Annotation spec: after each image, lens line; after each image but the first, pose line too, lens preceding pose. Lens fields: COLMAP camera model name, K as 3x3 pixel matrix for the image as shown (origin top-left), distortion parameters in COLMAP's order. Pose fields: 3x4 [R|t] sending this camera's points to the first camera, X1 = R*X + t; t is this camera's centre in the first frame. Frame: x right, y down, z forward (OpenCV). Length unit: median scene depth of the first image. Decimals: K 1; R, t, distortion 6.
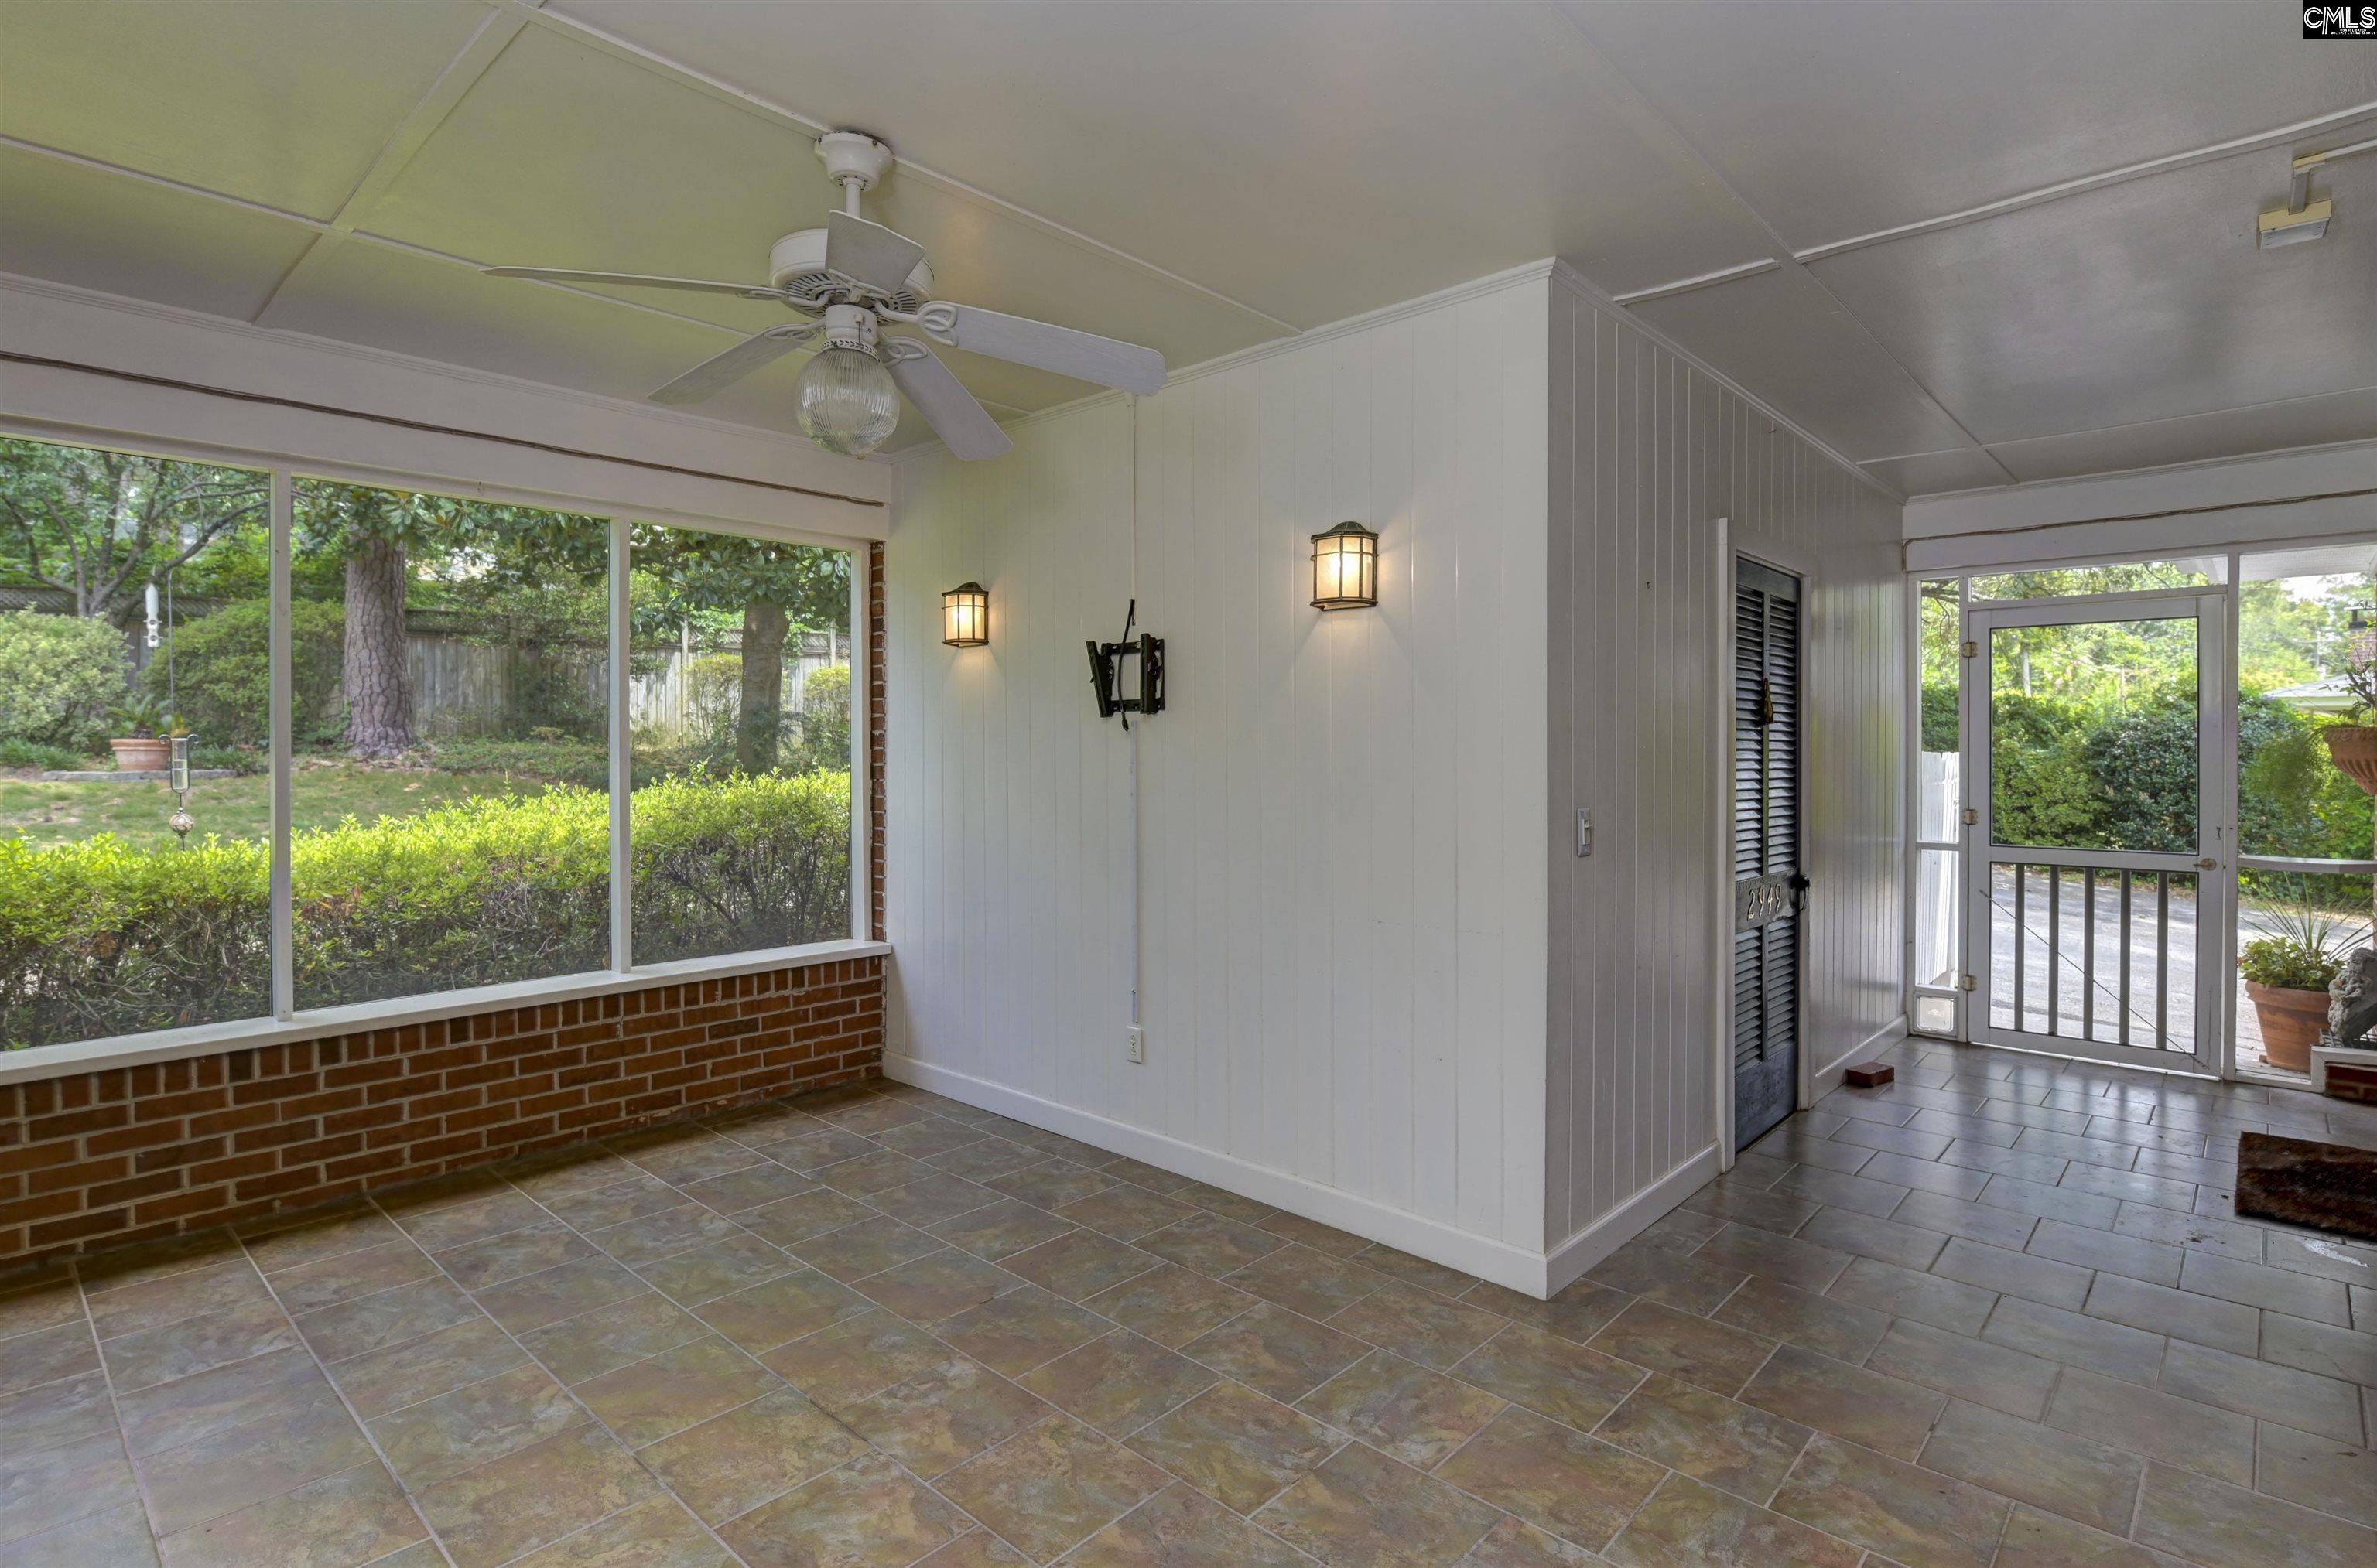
lens RADIAL K [[1180.3, 0, 1211.9], [0, 1180.3, 752.0], [0, 0, 1]] dist [0.001685, -0.008324]
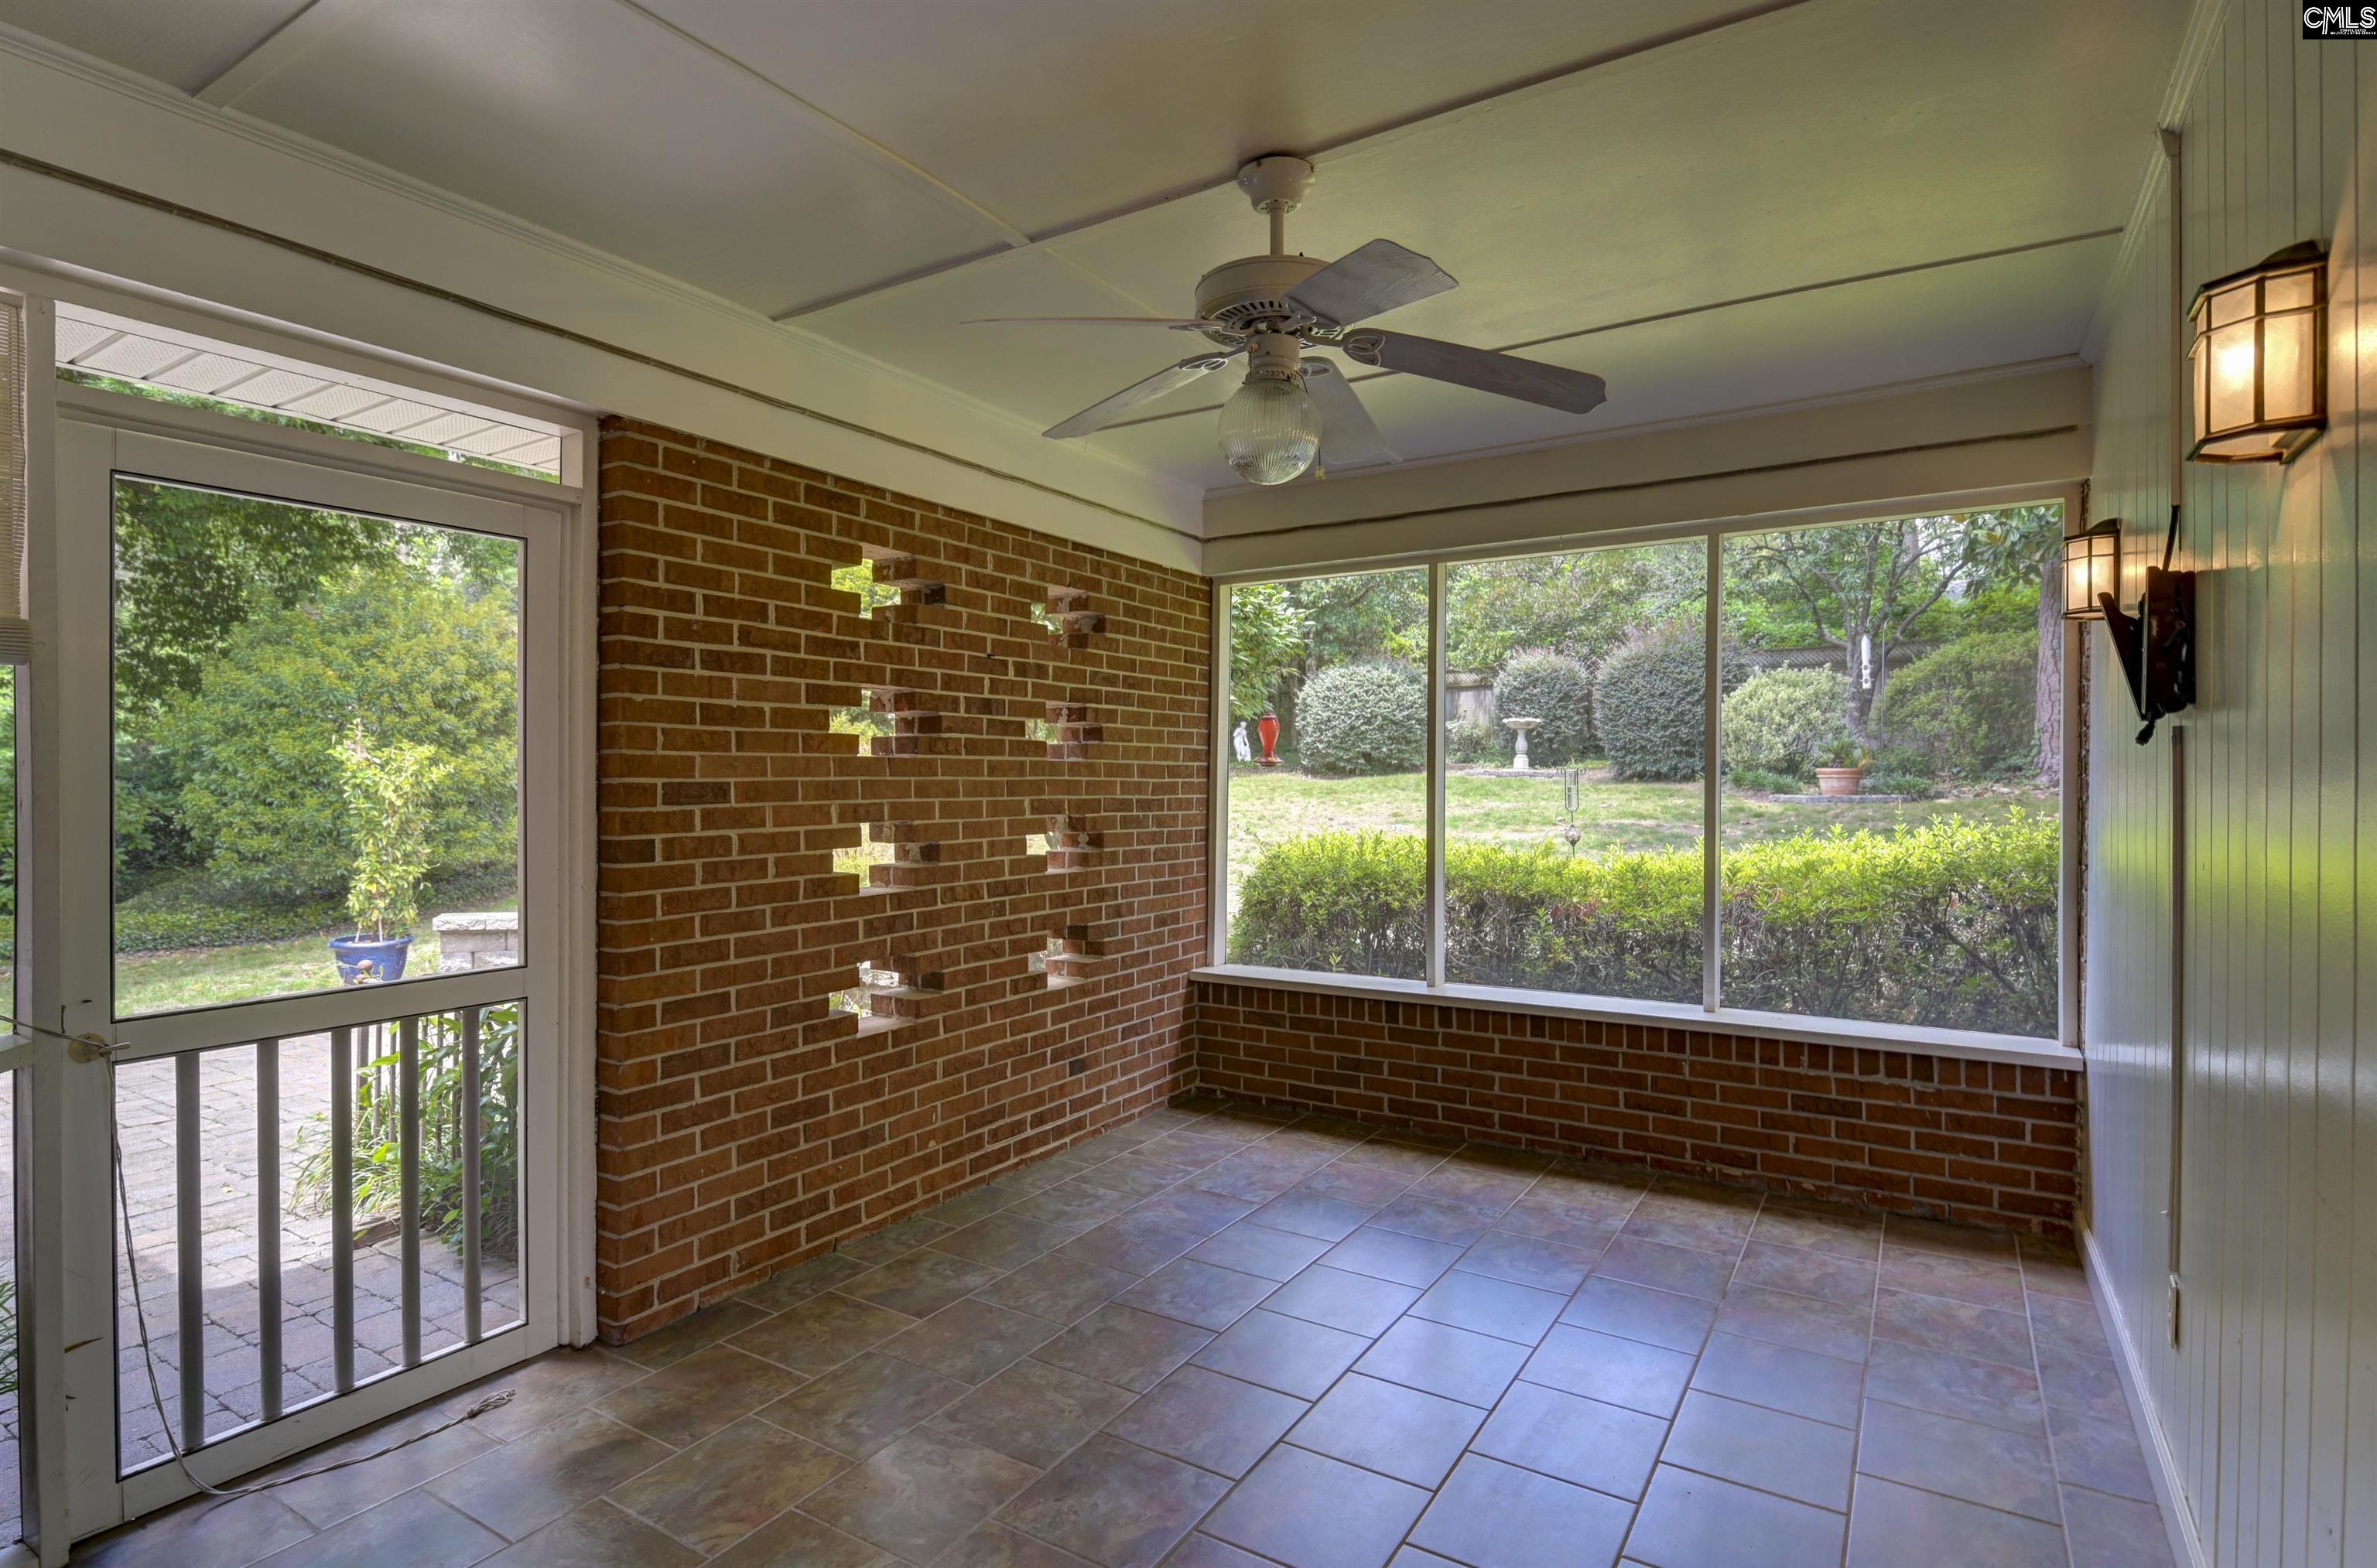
lens RADIAL K [[1170.7, 0, 1188.5], [0, 1170.7, 784.0], [0, 0, 1]] dist [-0.002324, -0.001315]
pose [[0.174849, 0.004801, -0.984584, 0.377334], [-0.000612, 0.999988, 0.004768, -0.001504], [0.984595, -0.000231, 0.174850, 0.441365]]
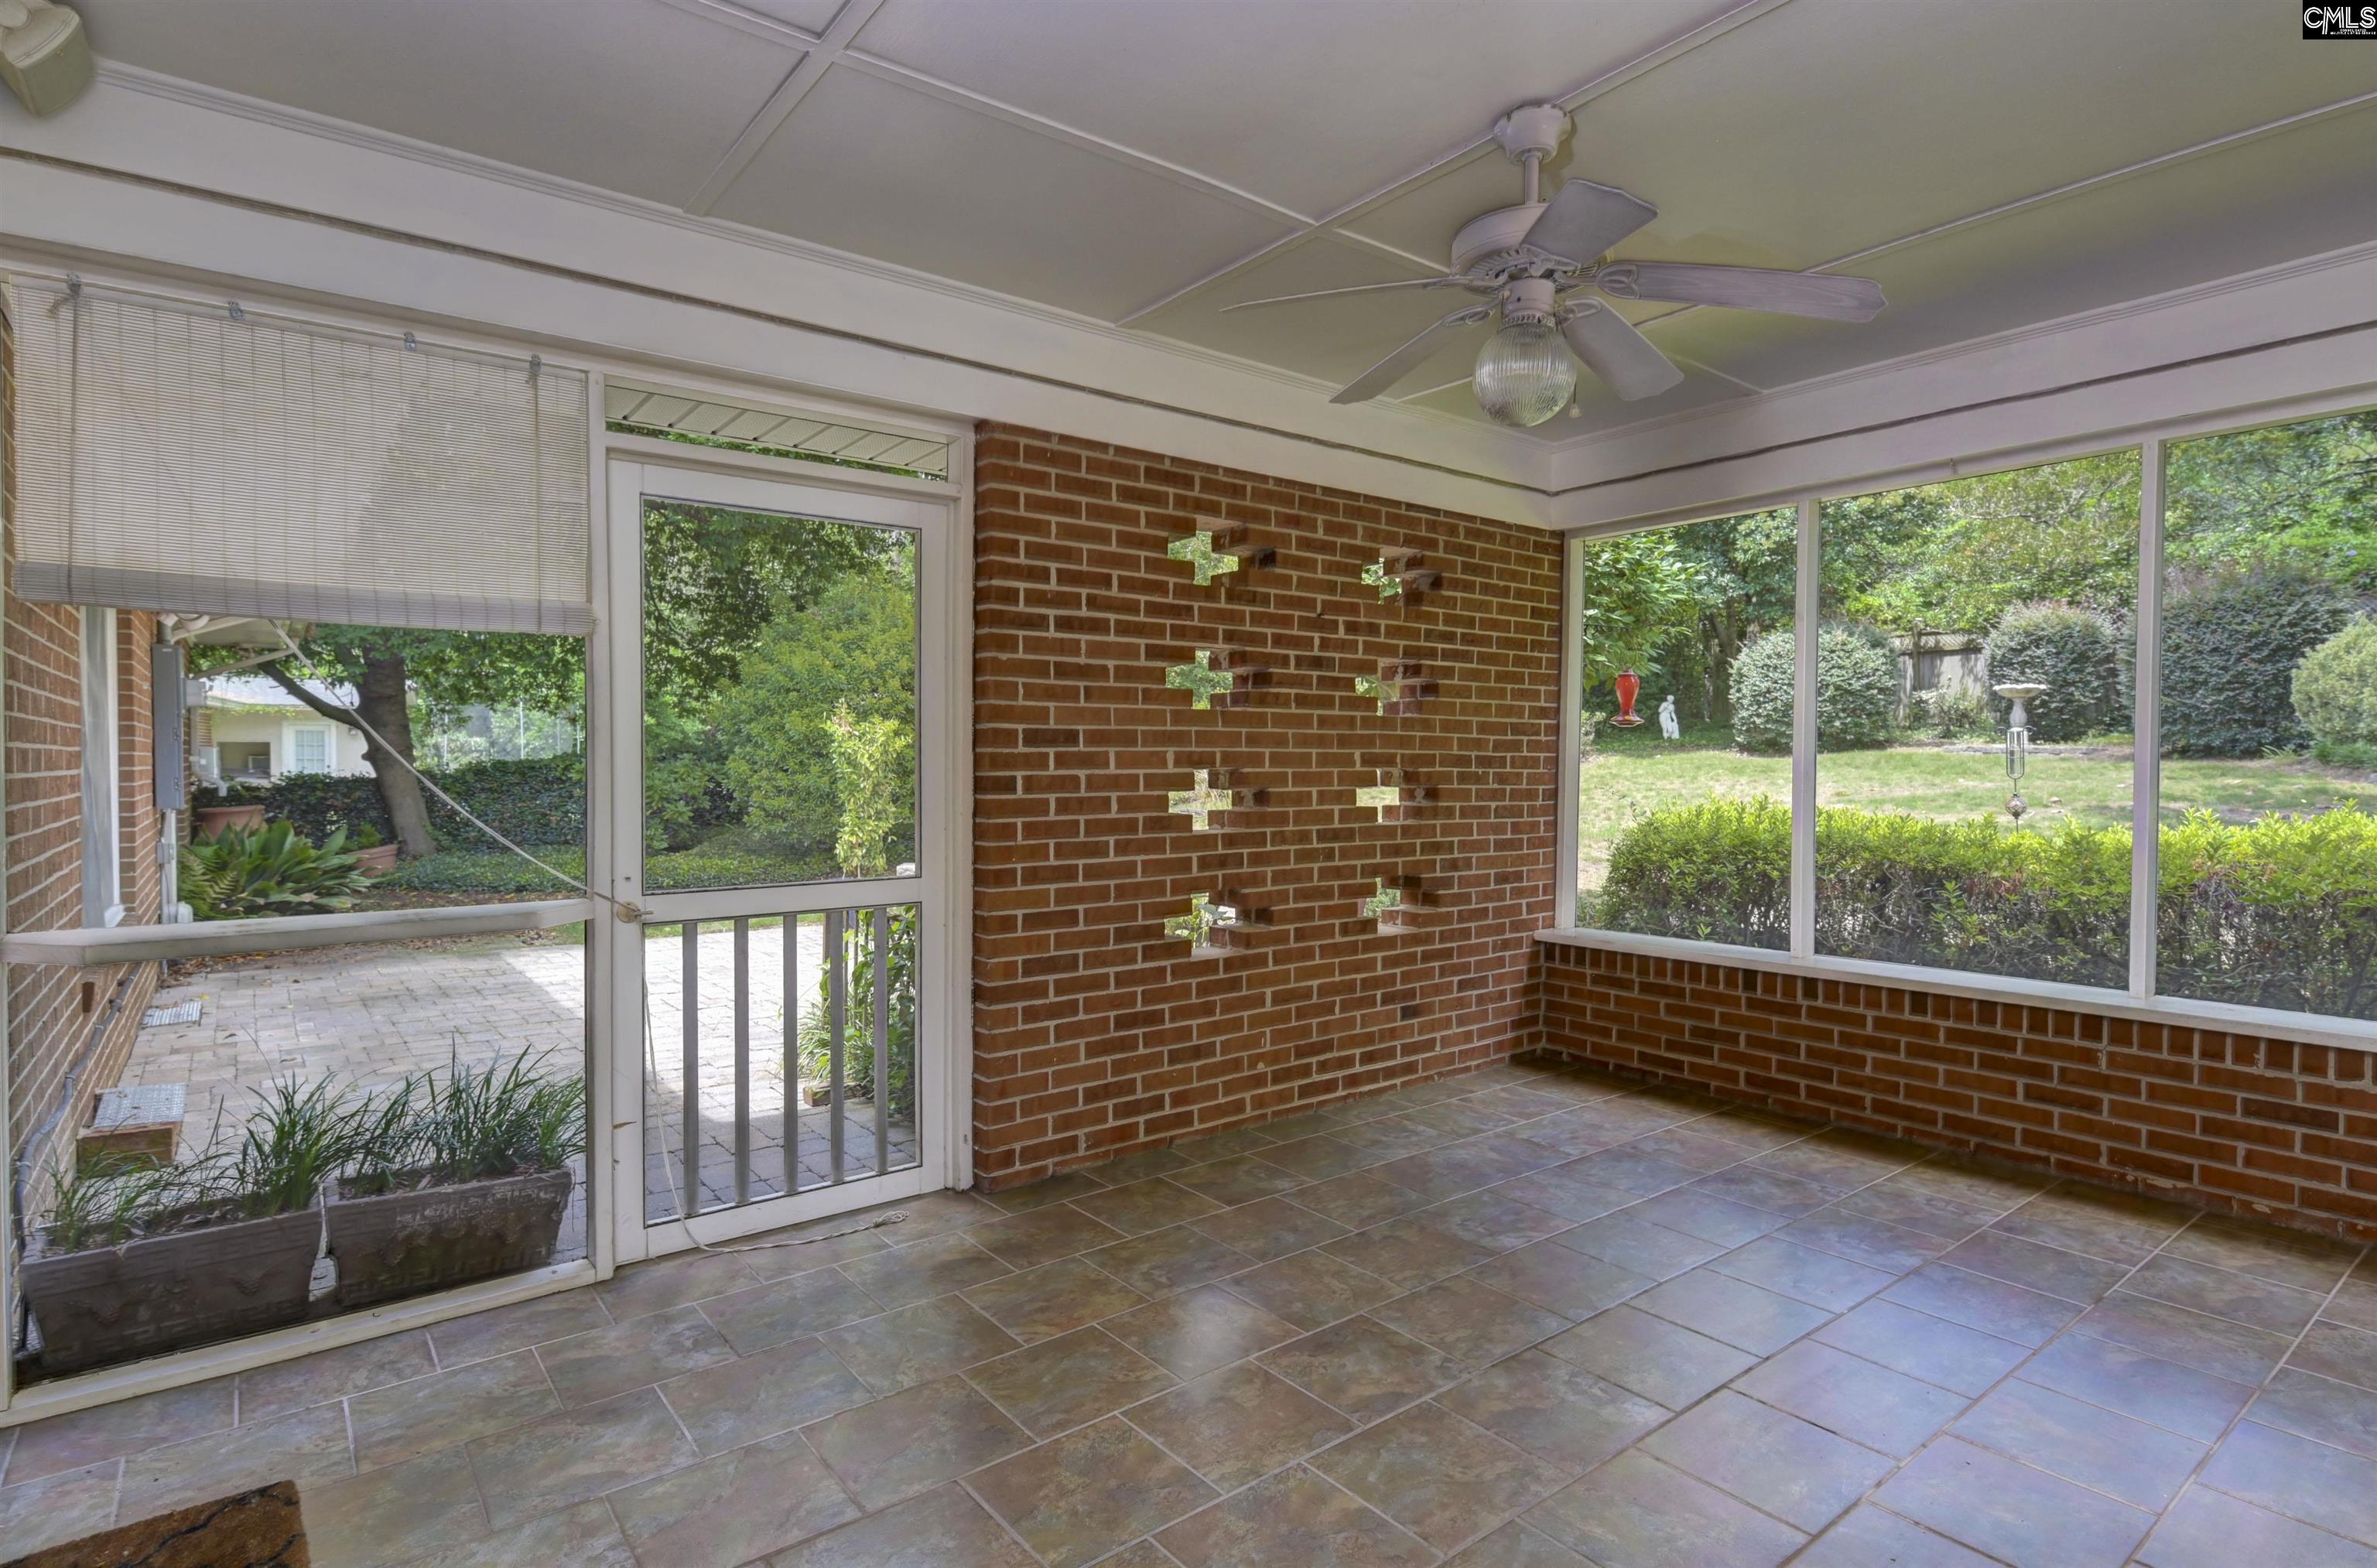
lens RADIAL K [[1191.0, 0, 1199.3], [0, 1191.0, 788.1], [0, 0, 1]] dist [-0.000635, -0.007766]
pose [[-0.169442, 0.020574, -0.985325, 0.444560], [-0.001161, 0.999777, 0.021075, 0.026074], [0.985539, 0.004715, -0.169380, 0.520604]]
